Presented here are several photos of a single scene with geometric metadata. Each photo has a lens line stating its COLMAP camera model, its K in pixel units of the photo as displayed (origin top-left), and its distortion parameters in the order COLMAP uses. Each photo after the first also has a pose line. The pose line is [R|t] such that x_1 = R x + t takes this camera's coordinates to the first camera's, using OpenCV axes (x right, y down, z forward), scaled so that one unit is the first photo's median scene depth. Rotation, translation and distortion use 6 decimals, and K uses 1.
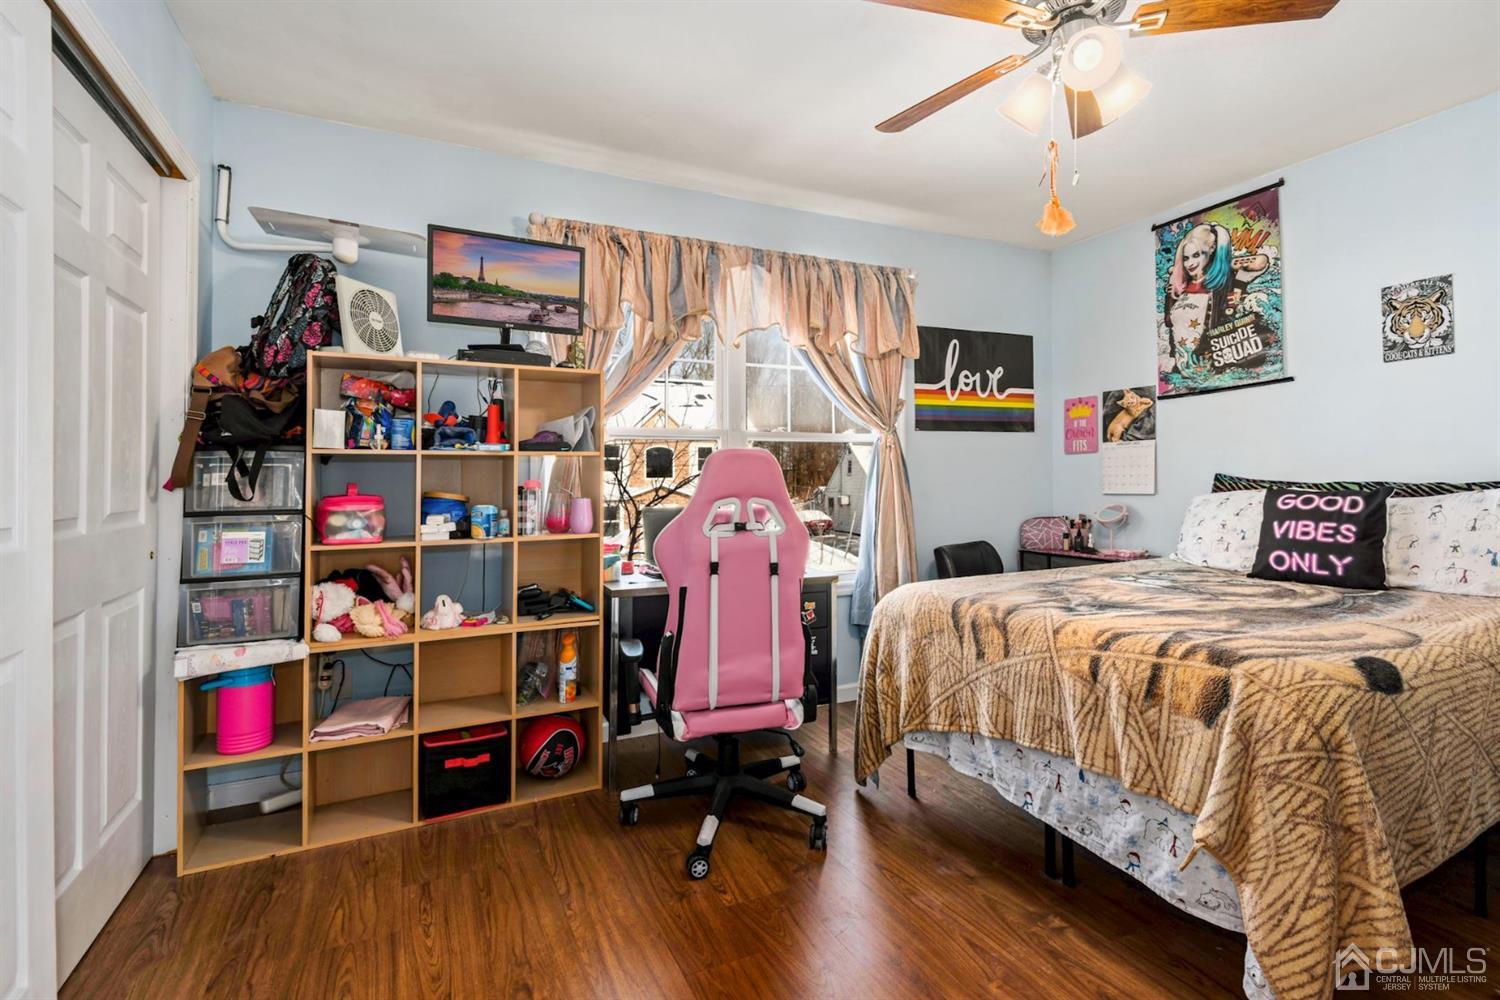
lens RADIAL K [[688.3, 0, 756.7], [0, 688.3, 502.3], [0, 0, 1]] dist [0.011085, -0.001649]
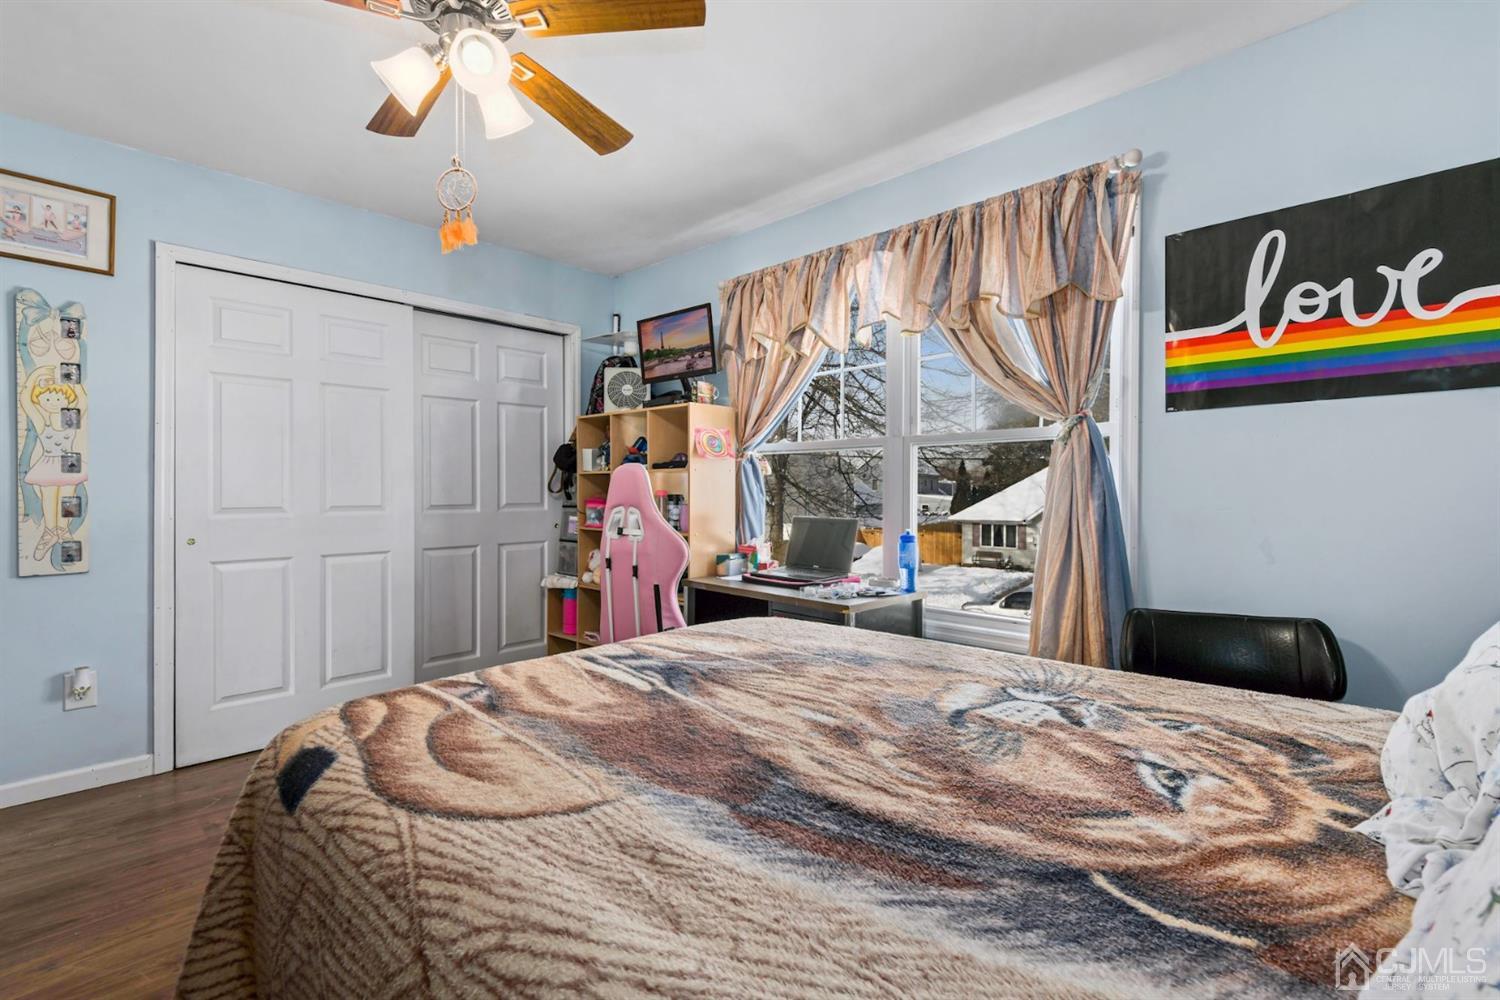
lens RADIAL K [[688.3, 0, 746.6], [0, 688.3, 496.9], [0, 0, 1]] dist [0.011085, -0.001649]
pose [[0.352549, 0.018072, -0.935619, 0.740563], [-0.036334, 0.999324, 0.005612, -0.023792], [0.935088, 0.032016, 0.352967, 0.505731]]
